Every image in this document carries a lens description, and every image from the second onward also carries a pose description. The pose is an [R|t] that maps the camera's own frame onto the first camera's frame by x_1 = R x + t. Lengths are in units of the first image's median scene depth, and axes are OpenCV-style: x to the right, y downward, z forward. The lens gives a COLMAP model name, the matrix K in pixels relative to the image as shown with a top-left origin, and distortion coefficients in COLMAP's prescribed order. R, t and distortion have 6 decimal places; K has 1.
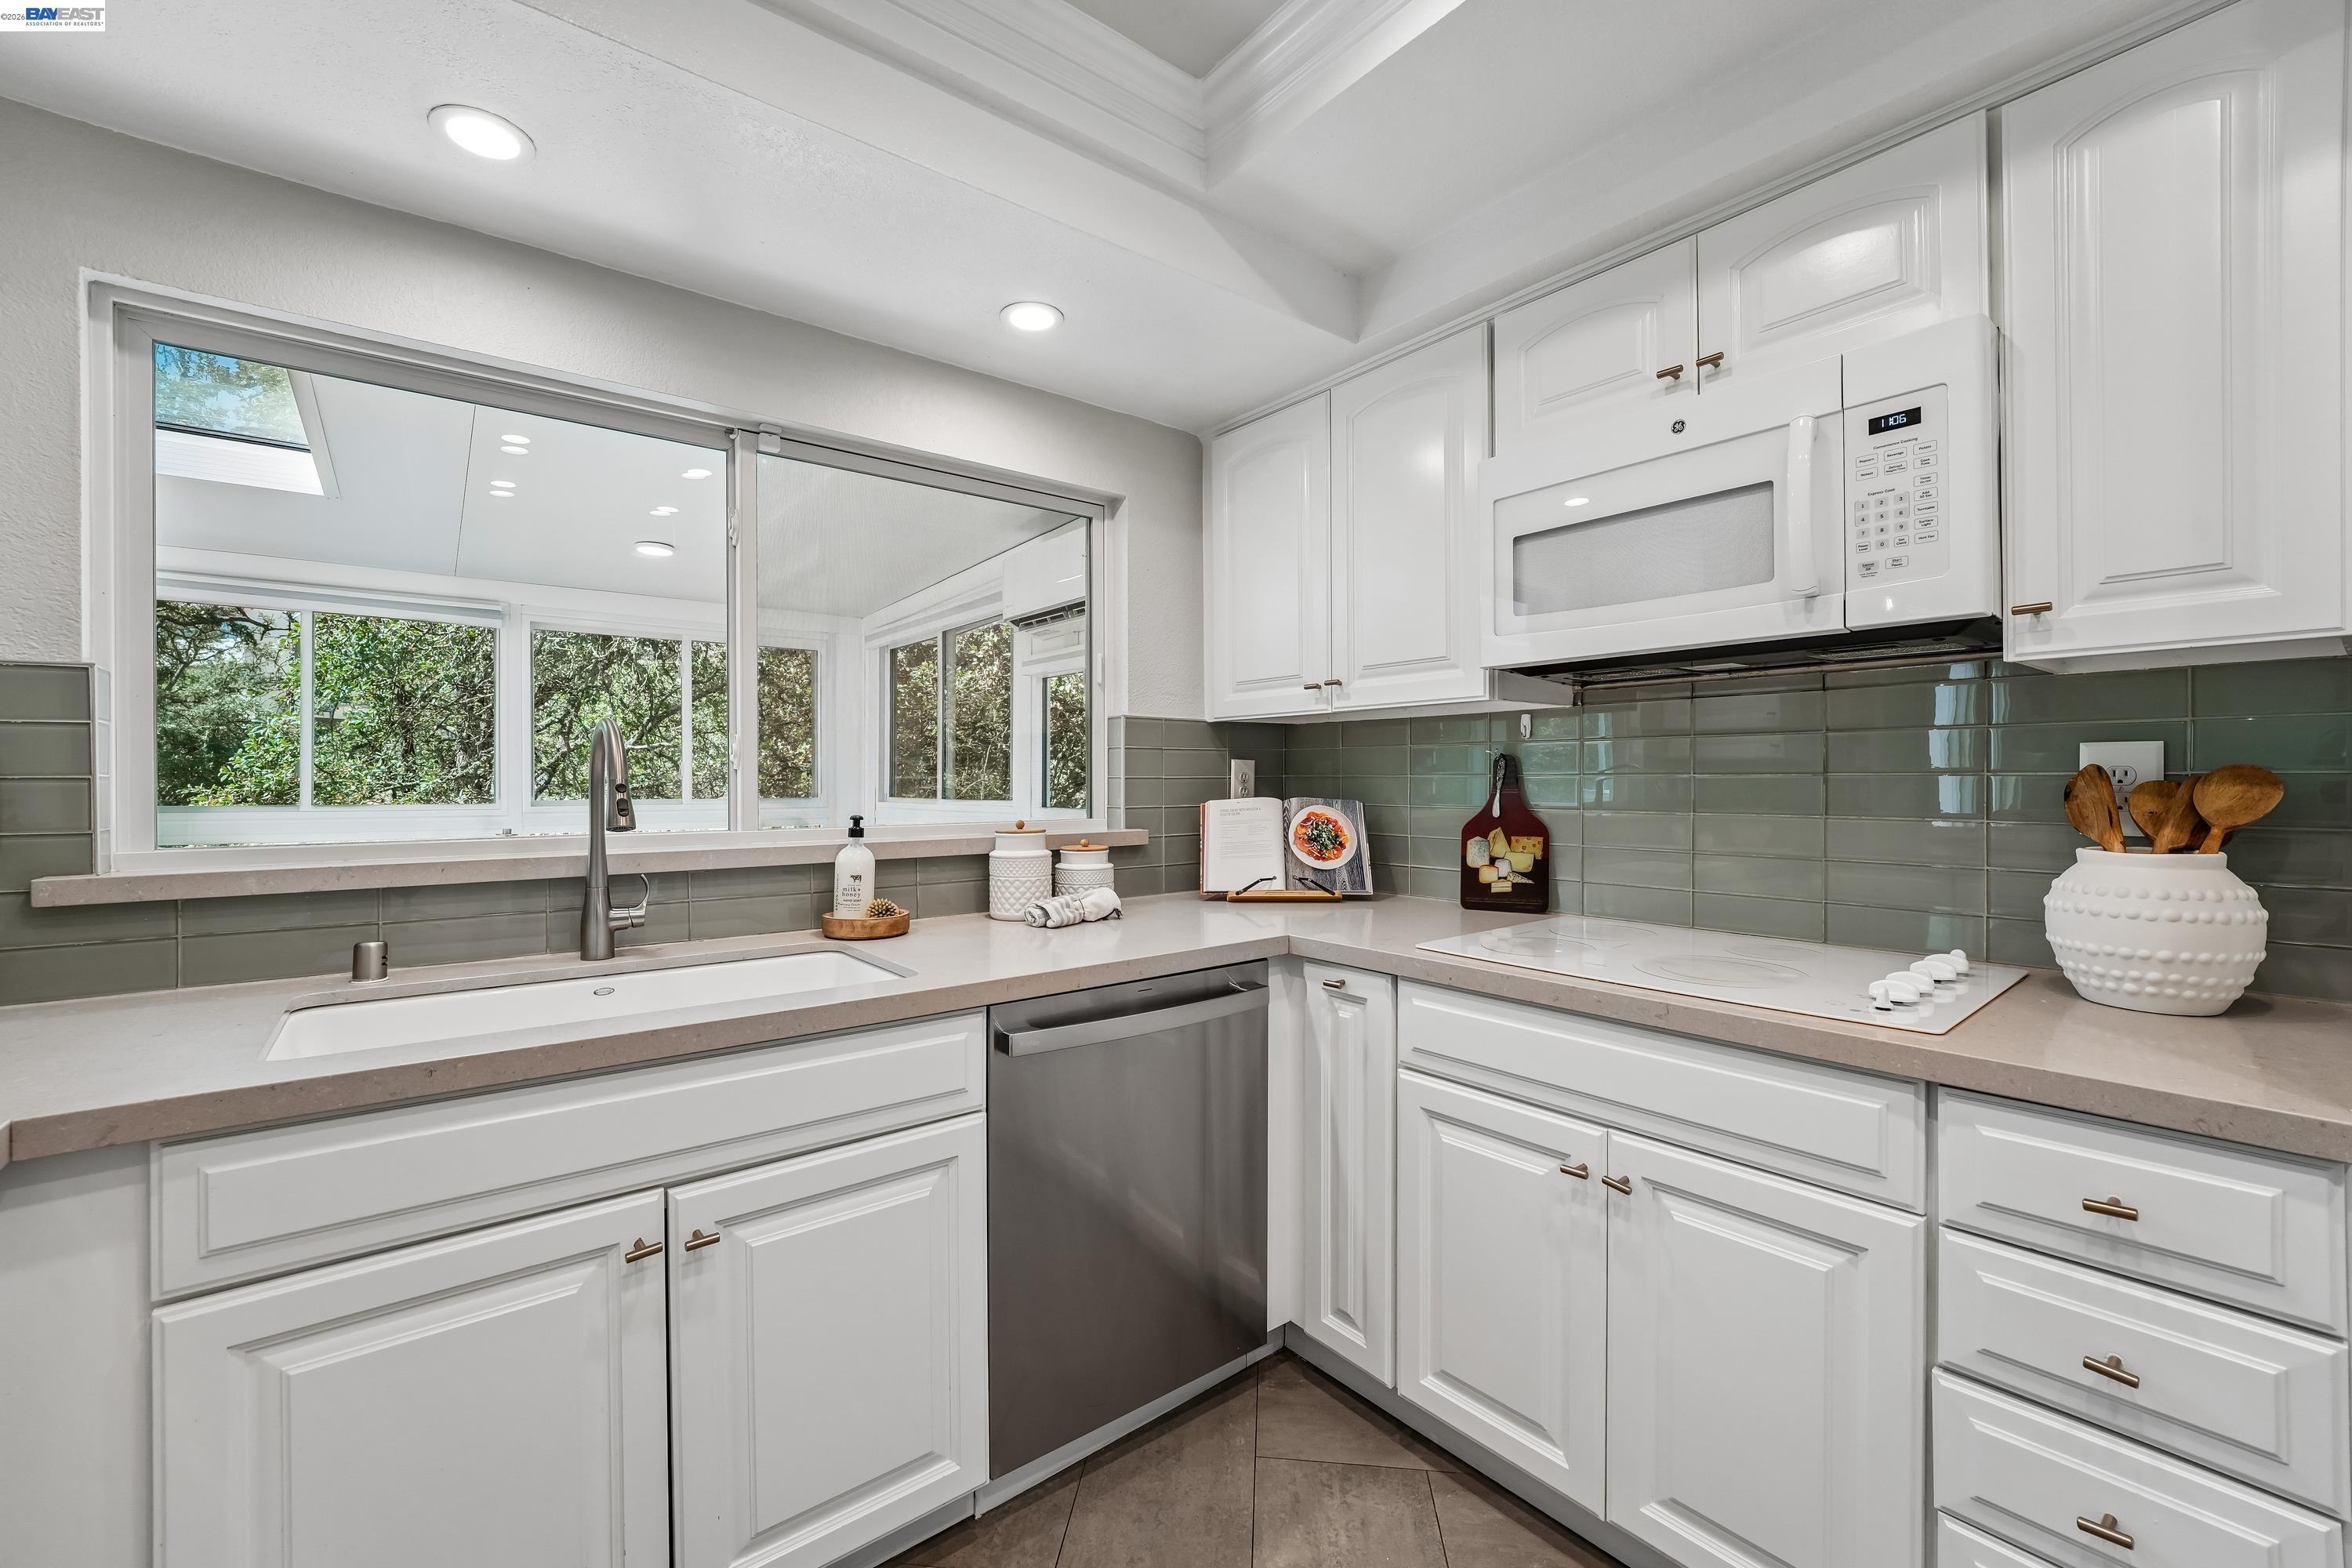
lens RADIAL K [[944.5, 0, 1171.3], [0, 944.5, 783.5], [0, 0, 1]] dist [-0.010270, 0.000108]
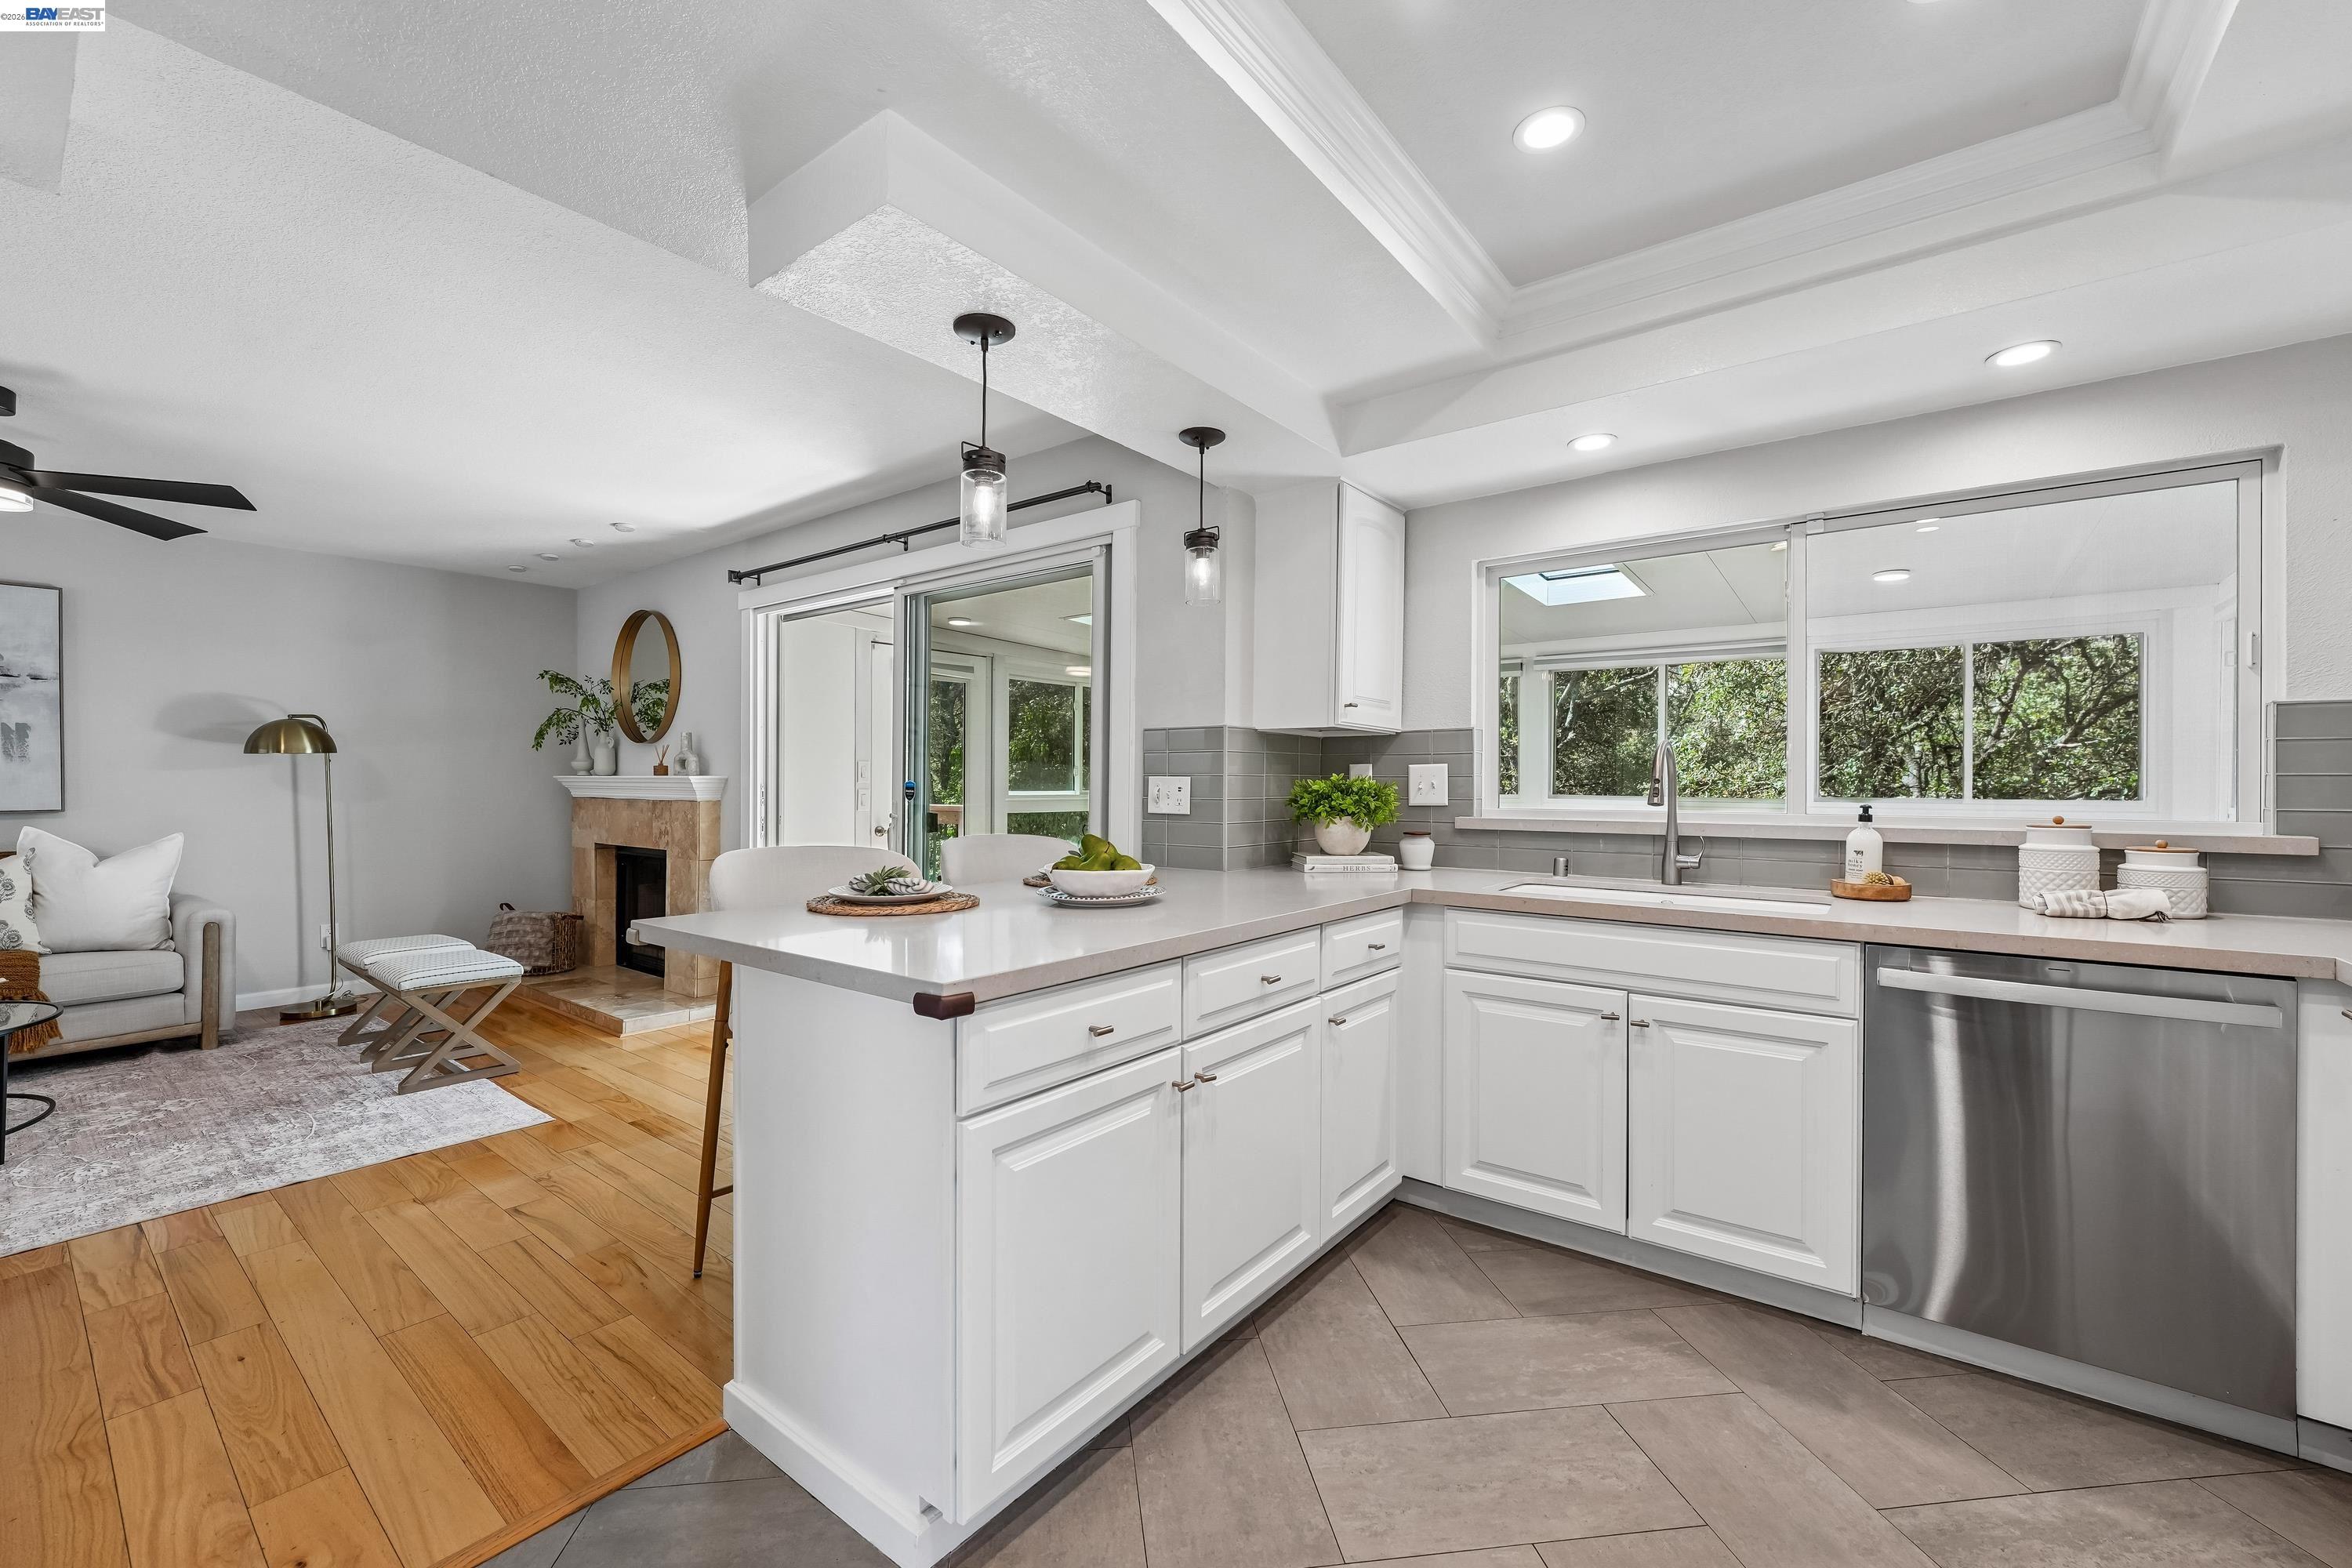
lens RADIAL K [[958.1, 0, 1166.0], [0, 958.1, 784.3], [0, 0, 1]] dist [-0.001311, 0.000053]
pose [[0.233750, 0.004991, -0.972284, 0.712776], [-0.008215, 0.999961, 0.003158, 0.009771], [0.972262, 0.007249, 0.233782, -0.226300]]
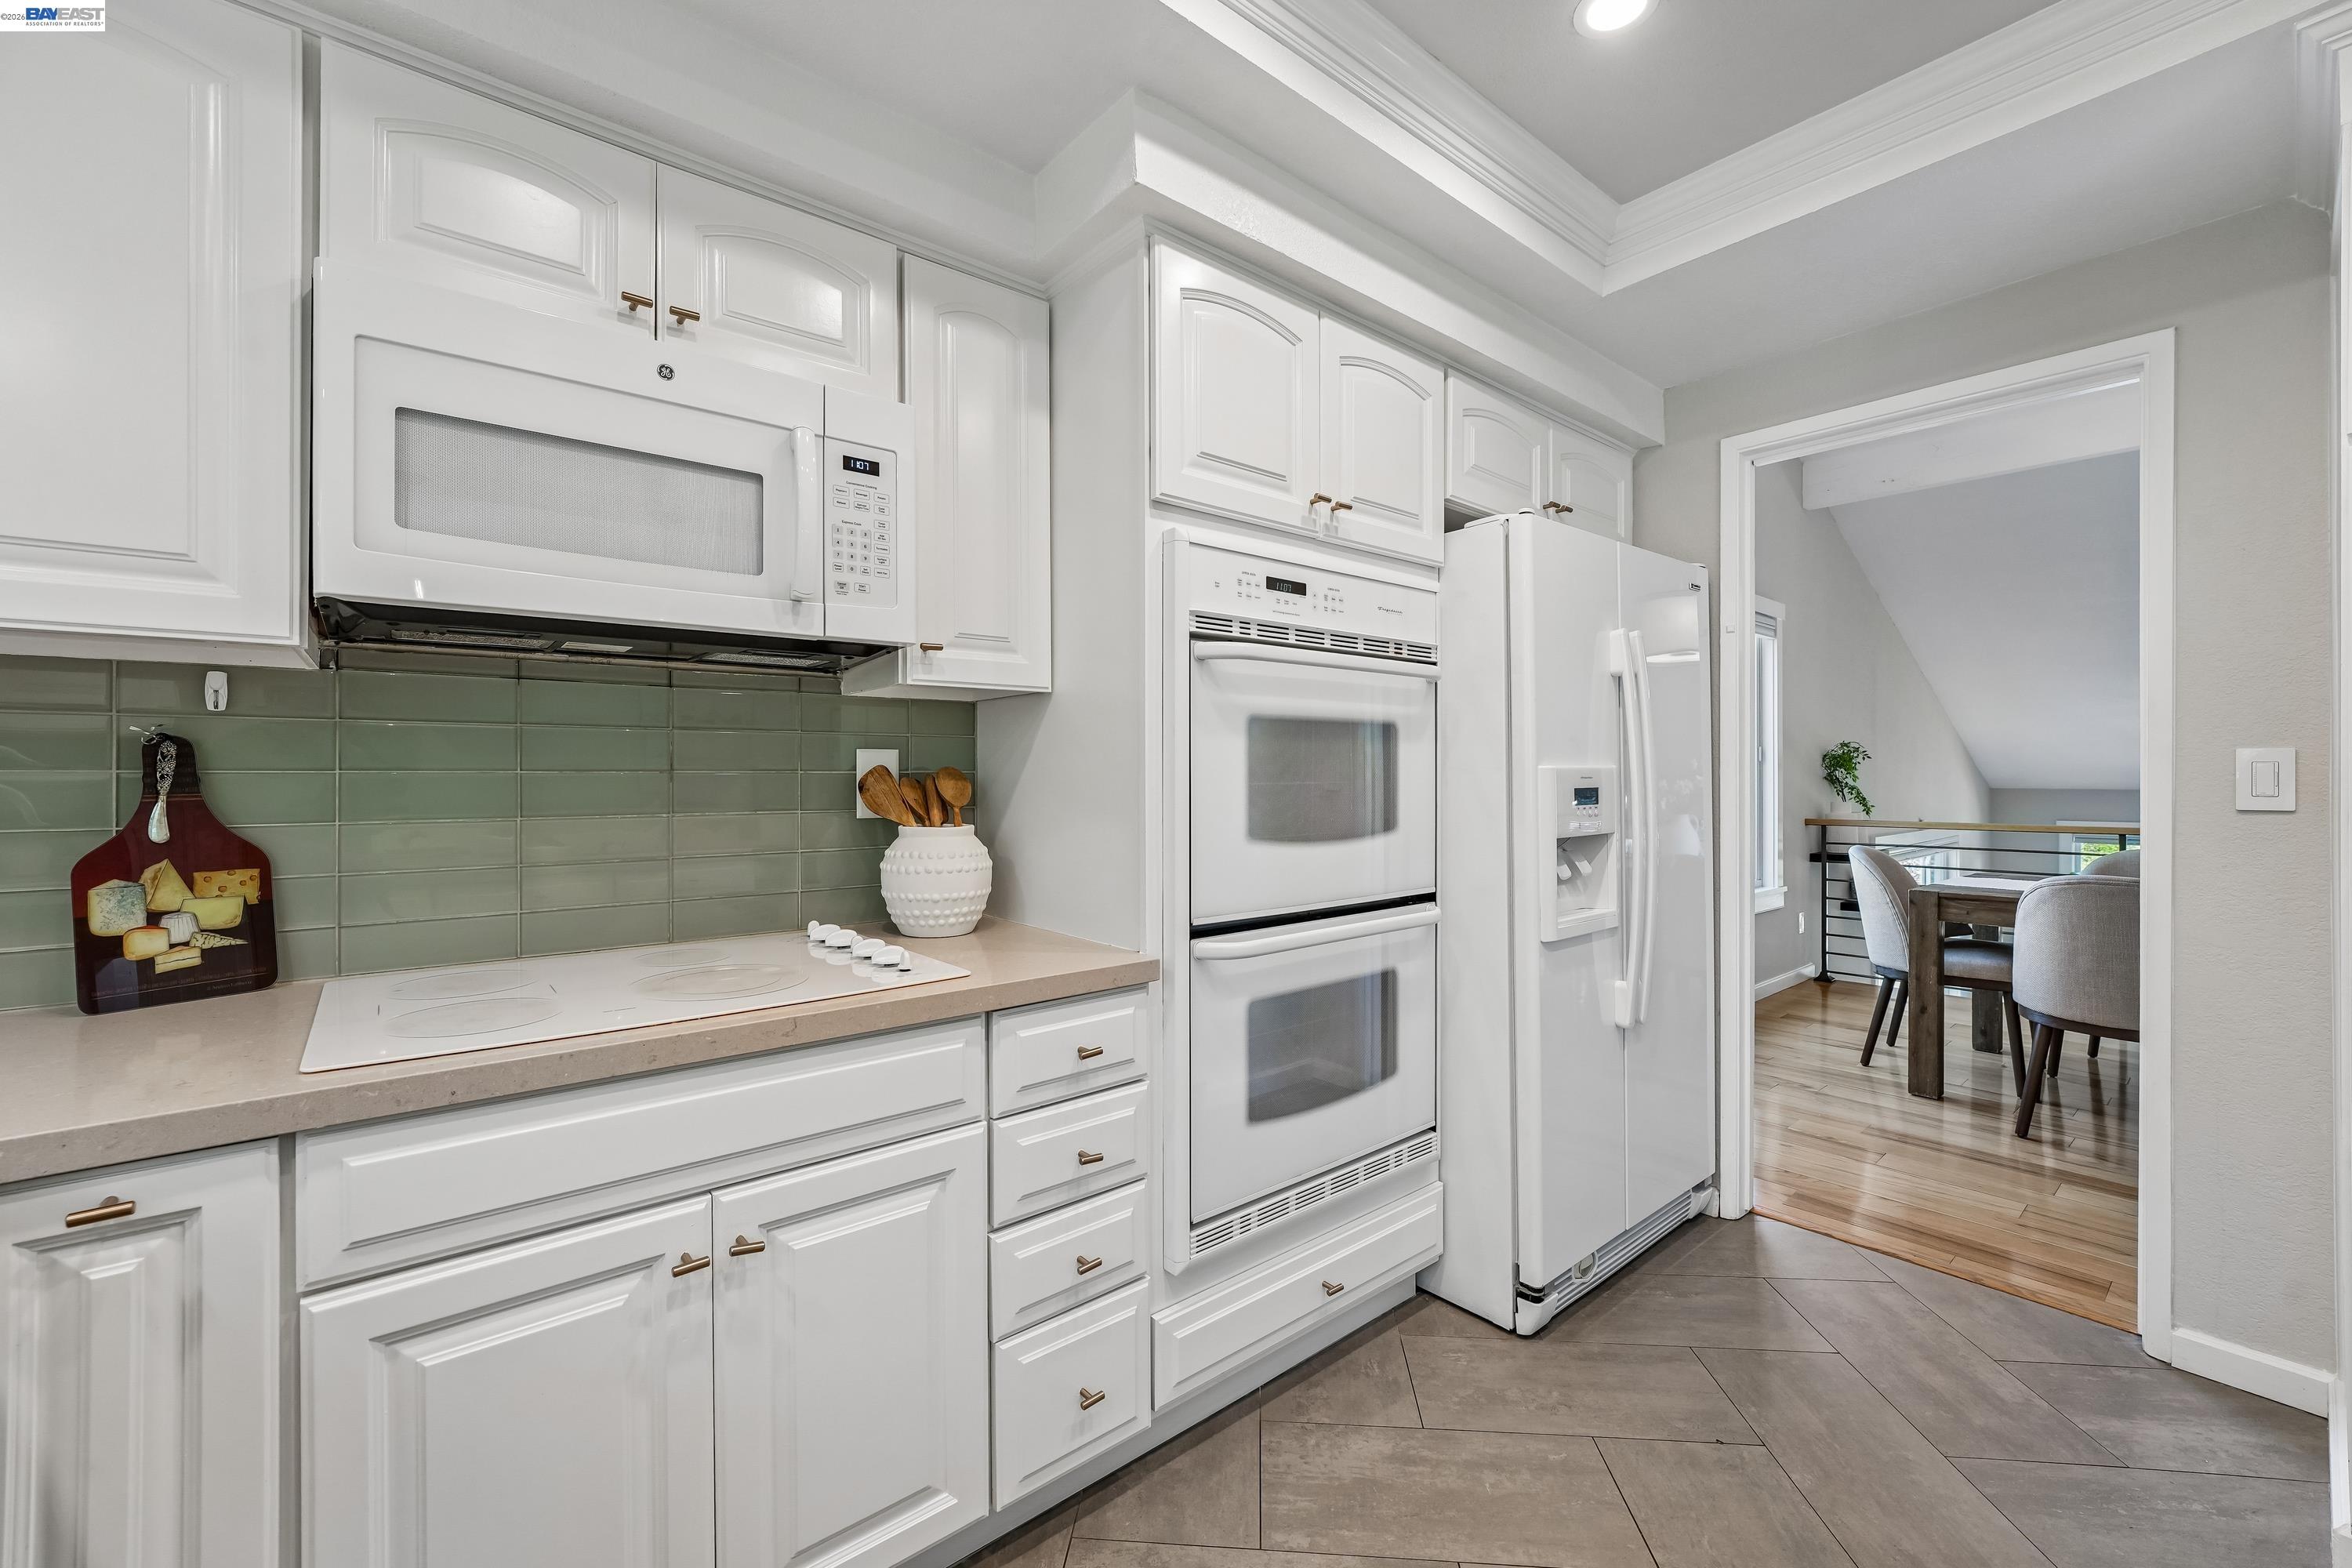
lens RADIAL K [[945.0, 0, 1166.4], [0, 945.0, 776.1], [0, 0, 1]] dist [-0.008034, 0.000030]
pose [[-0.014603, 0.003644, 0.999887, -0.277559], [0.009292, 0.999951, -0.003509, 0.003099], [-0.999850, 0.009239, -0.014636, 0.447880]]
